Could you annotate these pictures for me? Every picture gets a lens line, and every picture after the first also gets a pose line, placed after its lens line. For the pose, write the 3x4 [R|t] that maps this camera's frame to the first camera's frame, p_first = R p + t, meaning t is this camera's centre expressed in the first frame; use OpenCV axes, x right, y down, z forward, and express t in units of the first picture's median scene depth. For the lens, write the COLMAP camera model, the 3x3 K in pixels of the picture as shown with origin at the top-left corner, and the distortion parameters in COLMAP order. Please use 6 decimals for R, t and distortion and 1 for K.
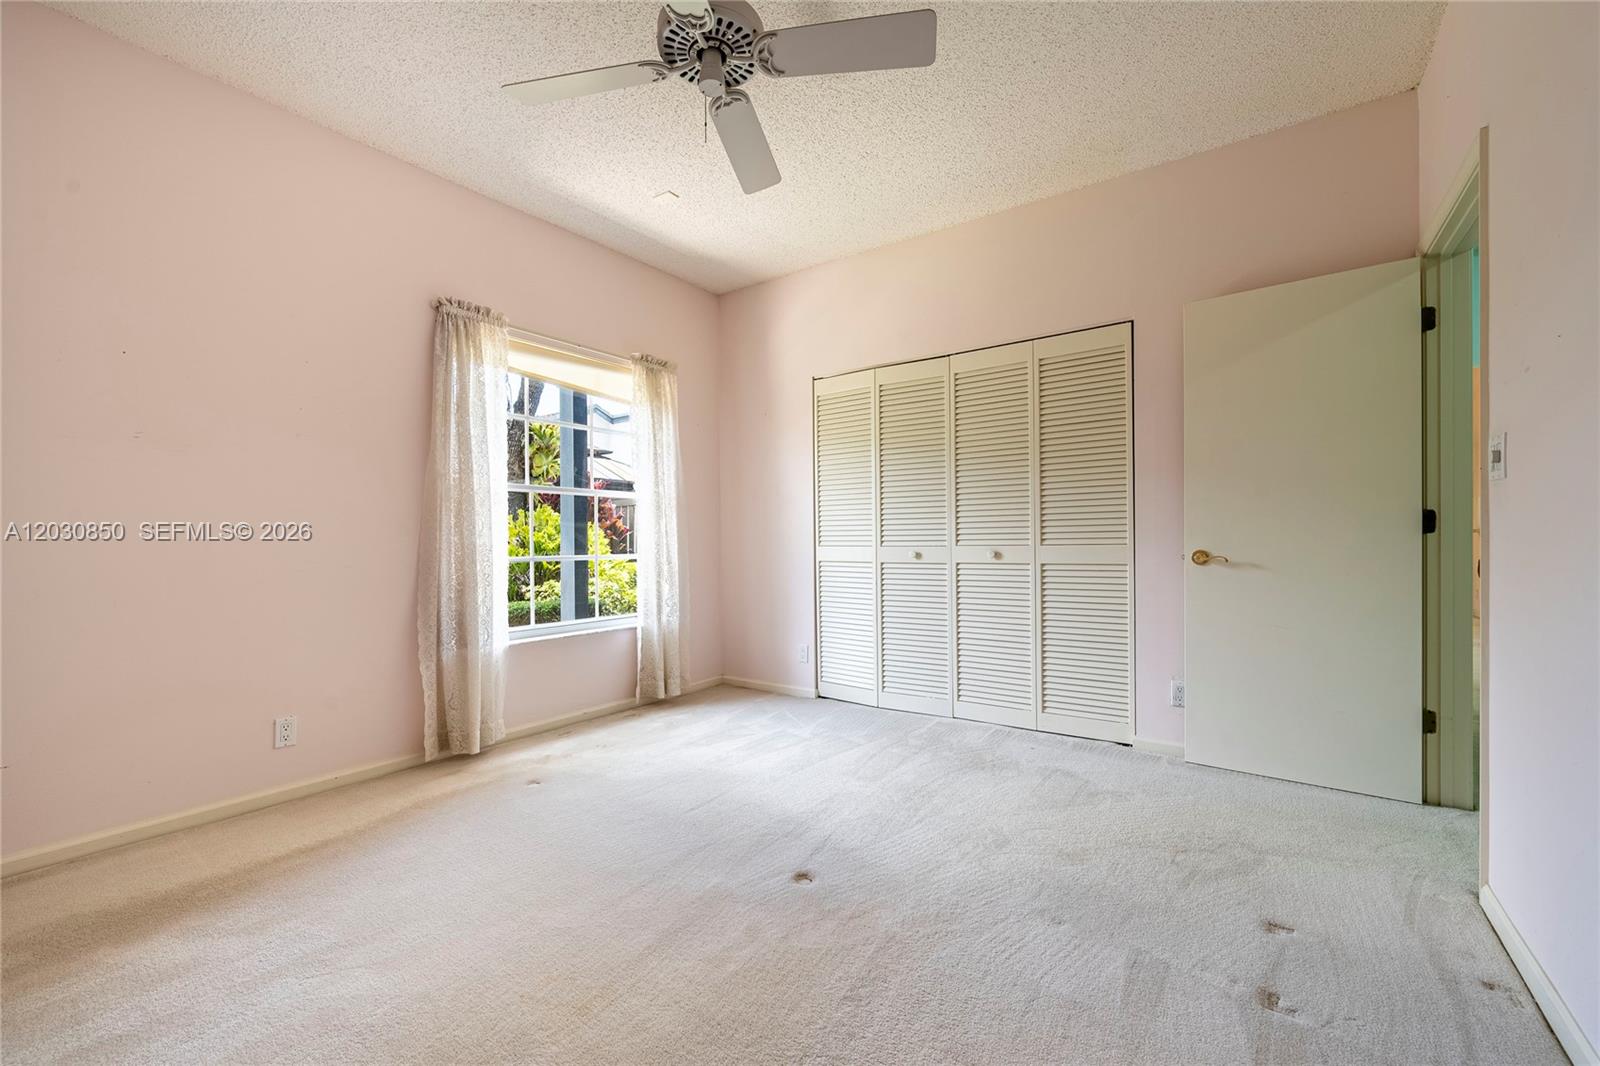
lens RADIAL K [[651.7, 0, 798.8], [0, 651.7, 539.7], [0, 0, 1]] dist [-0.000544, -0.000157]
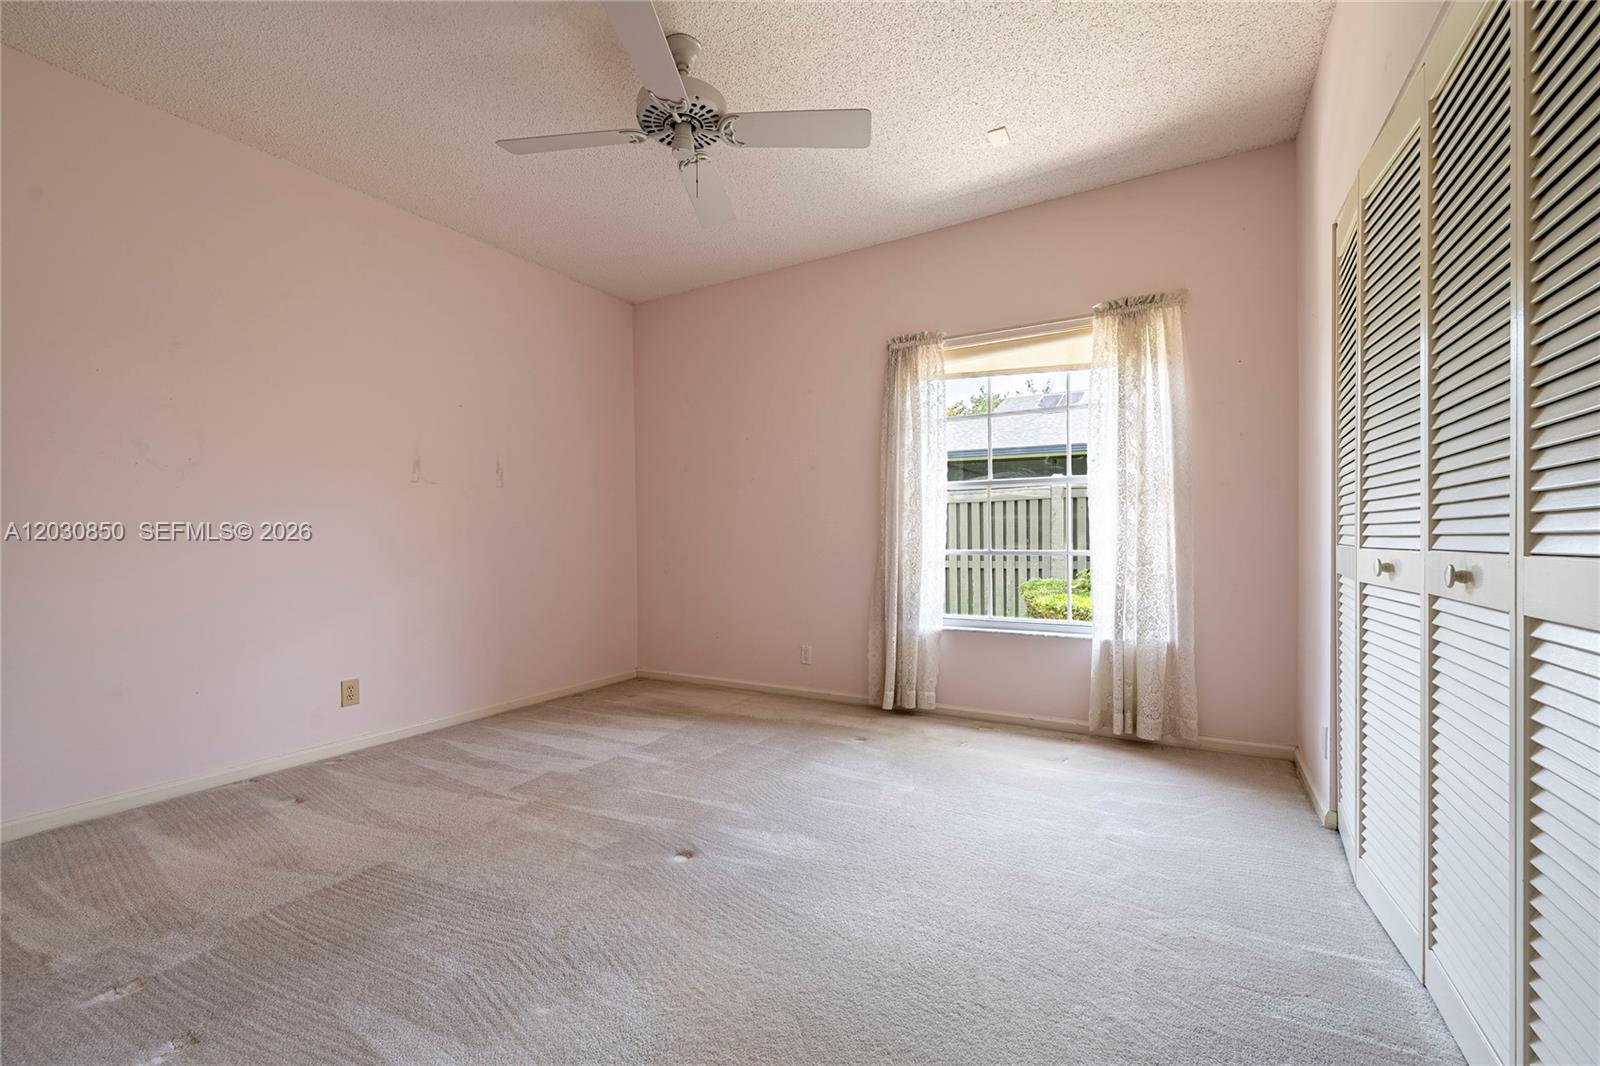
lens RADIAL K [[671.8, 0, 794.4], [0, 671.8, 542.0], [0, 0, 1]] dist [0.001053, 0.000085]
pose [[0.094940, 0.015074, -0.995369, 0.627670], [0.008542, 0.999836, 0.015957, -0.005746], [0.995446, -0.010017, 0.094795, 0.605453]]
